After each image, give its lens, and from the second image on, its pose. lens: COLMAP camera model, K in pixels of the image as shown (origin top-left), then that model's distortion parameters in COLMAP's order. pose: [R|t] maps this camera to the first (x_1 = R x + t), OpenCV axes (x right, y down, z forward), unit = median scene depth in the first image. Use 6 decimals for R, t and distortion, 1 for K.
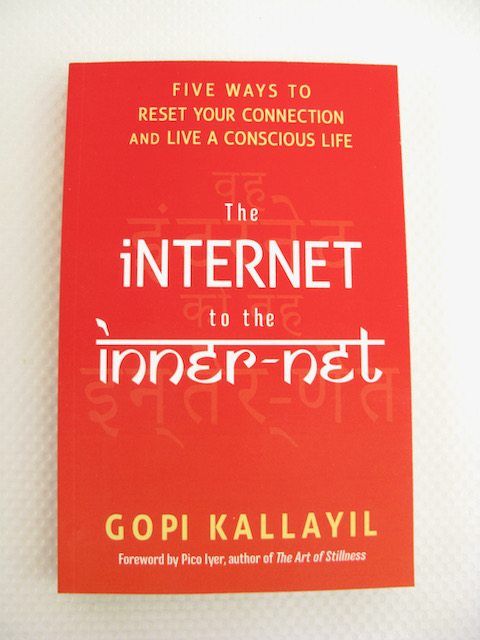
lens RADIAL K [[641.1, 0, 241.3], [0, 641.1, 321.9], [0, 0, 1]] dist [-0.171055, 0.000000]
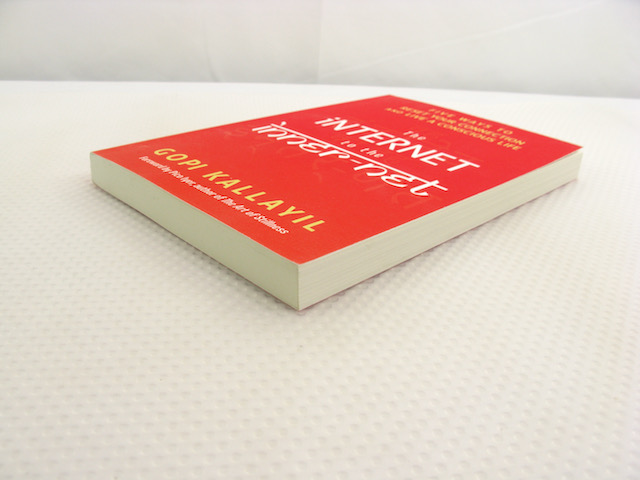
lens RADIAL K [[641.1, 0, 320.2], [0, 641.1, 239.3], [0, 0, 1]] dist [-0.171055, 0.000000]
pose [[0.703251, 0.308890, -0.640332, 0.791201], [-0.709905, 0.353733, -0.609023, 0.869157], [0.038385, 0.882870, 0.468045, 0.570011]]
